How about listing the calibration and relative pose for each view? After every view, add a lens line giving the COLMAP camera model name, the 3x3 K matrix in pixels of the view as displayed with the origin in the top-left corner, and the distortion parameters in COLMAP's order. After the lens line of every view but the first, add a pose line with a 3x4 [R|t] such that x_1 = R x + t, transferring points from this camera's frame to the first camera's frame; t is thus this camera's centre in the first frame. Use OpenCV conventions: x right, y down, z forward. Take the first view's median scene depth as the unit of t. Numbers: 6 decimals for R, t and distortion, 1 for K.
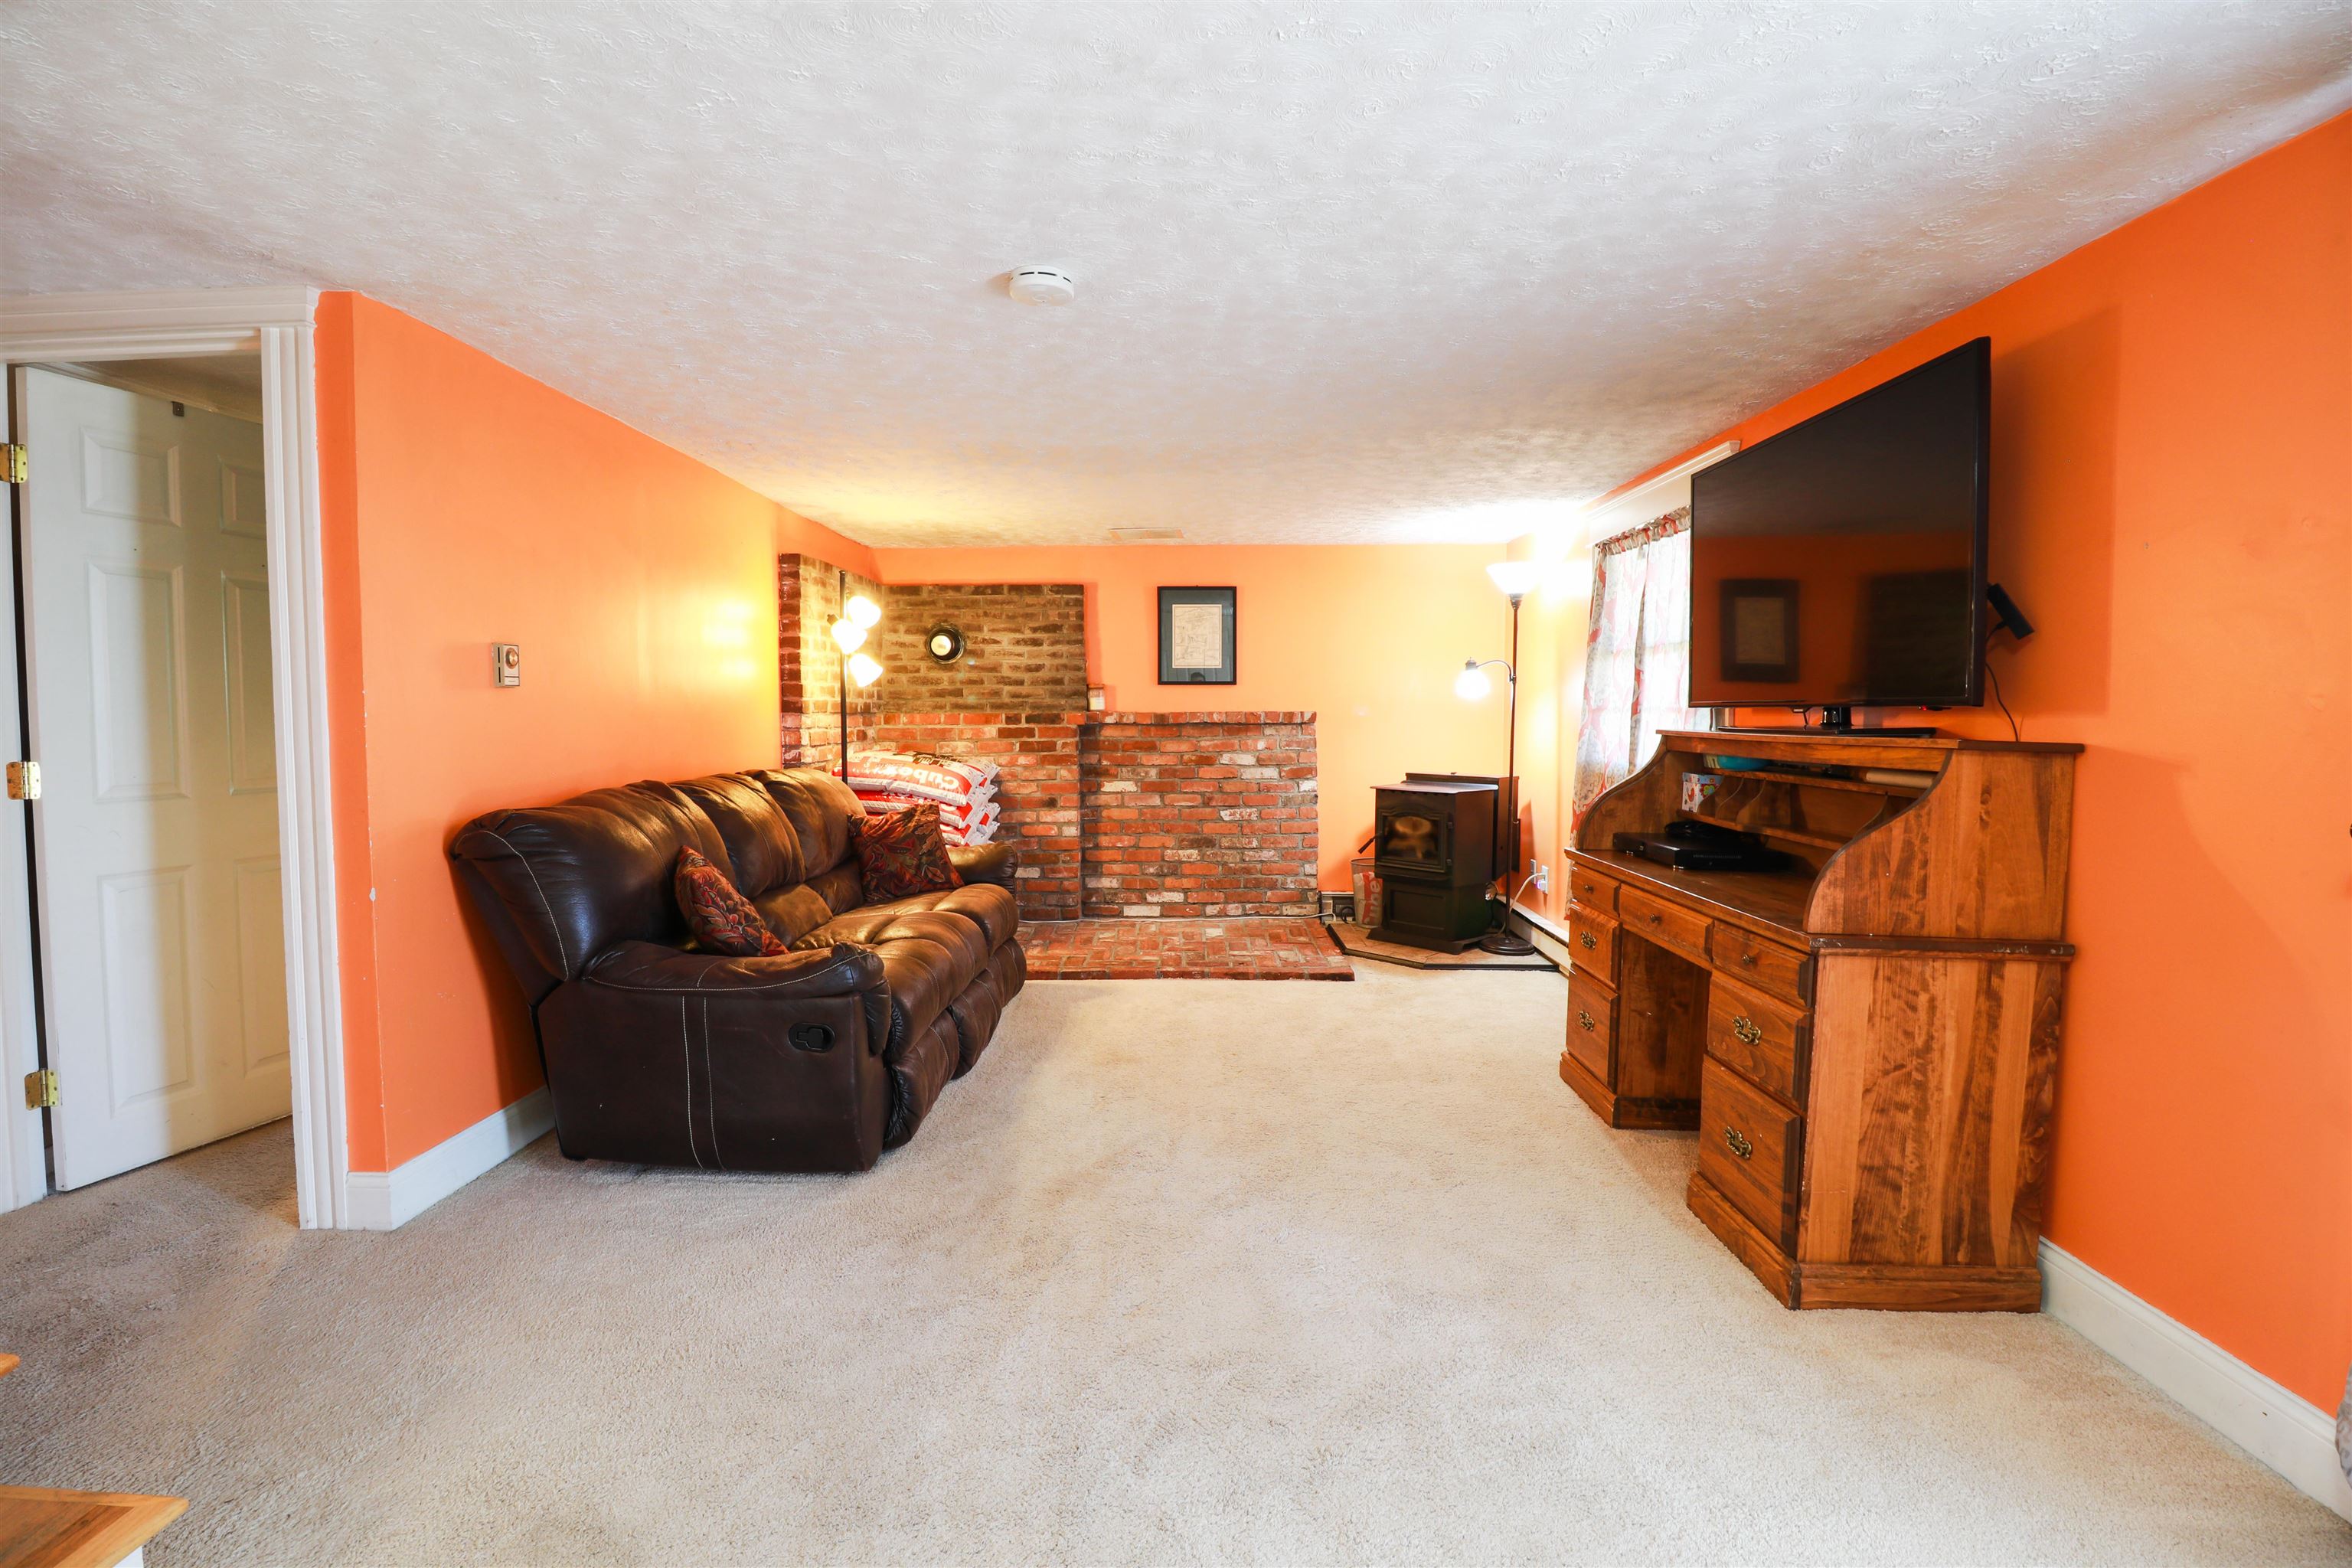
lens RADIAL K [[1085.3, 0, 1175.3], [0, 1085.3, 769.1], [0, 0, 1]] dist [0.008630, -0.018254]
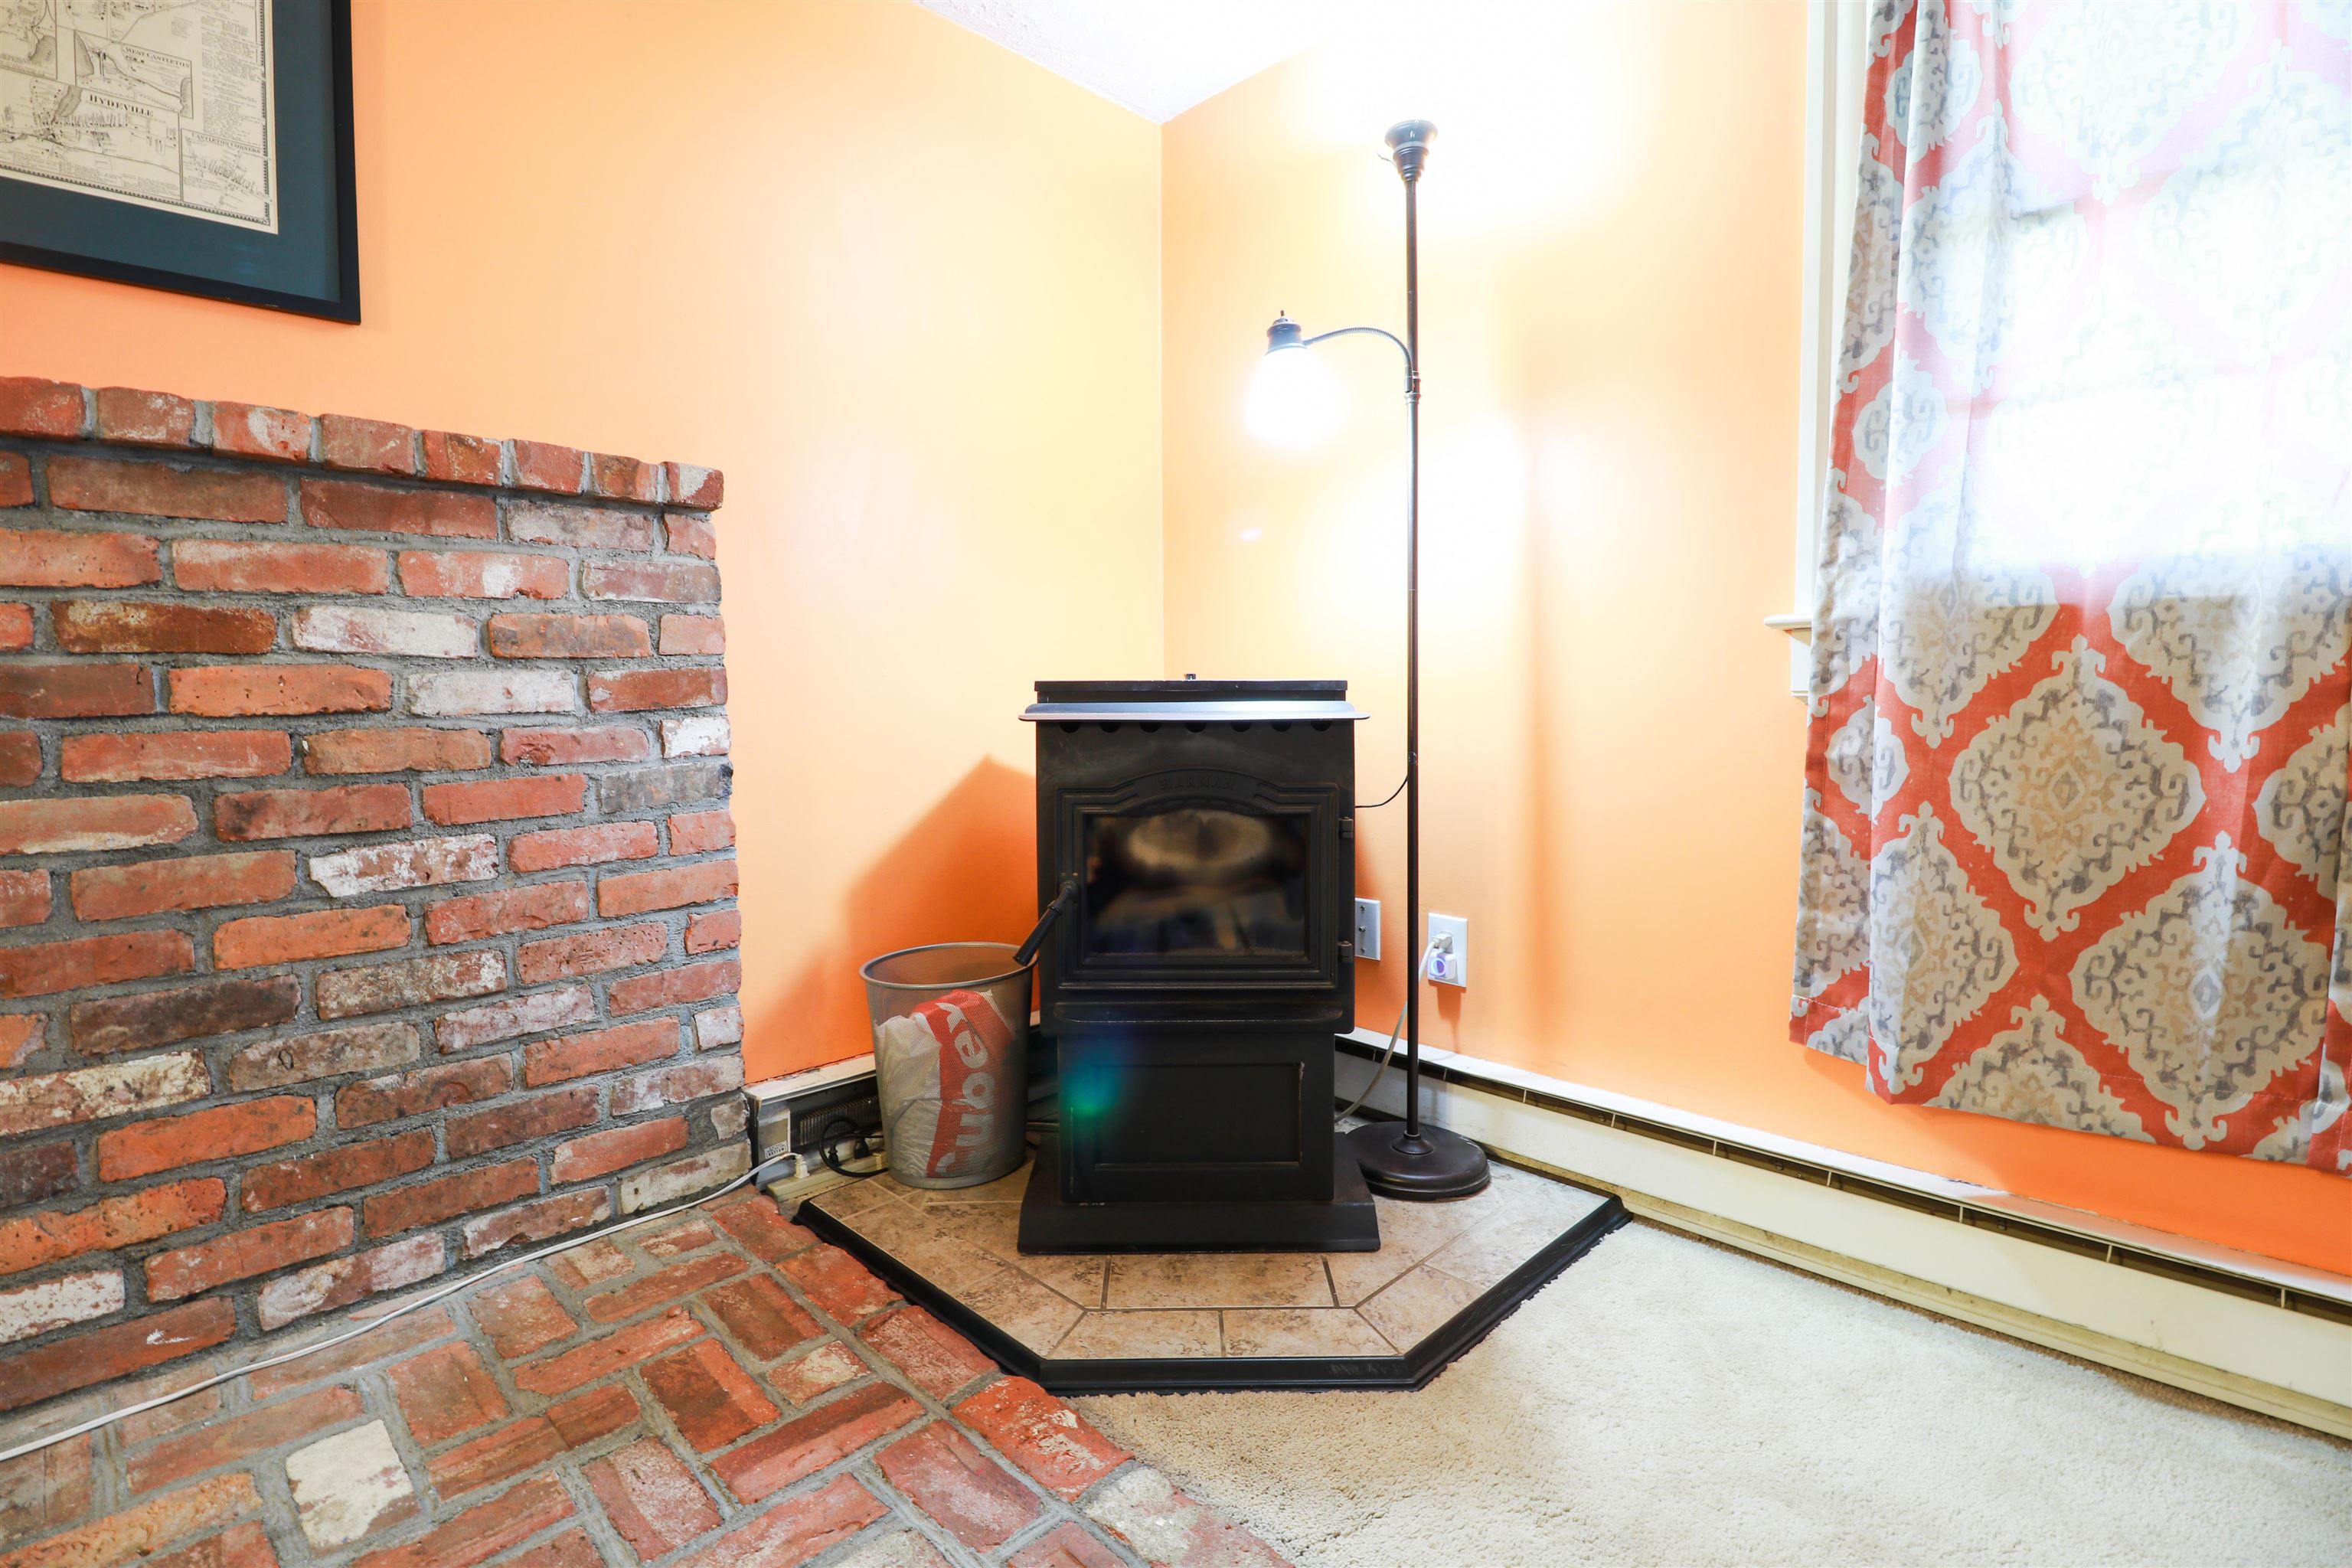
lens RADIAL K [[1085.3, 0, 1175.3], [0, 1085.3, 769.1], [0, 0, 1]] dist [0.008630, -0.018254]
pose [[0.703857, -0.050095, 0.708573, 0.009467], [0.048065, 0.998583, 0.022853, 0.023290], [-0.708714, 0.017972, 0.705267, 0.712262]]
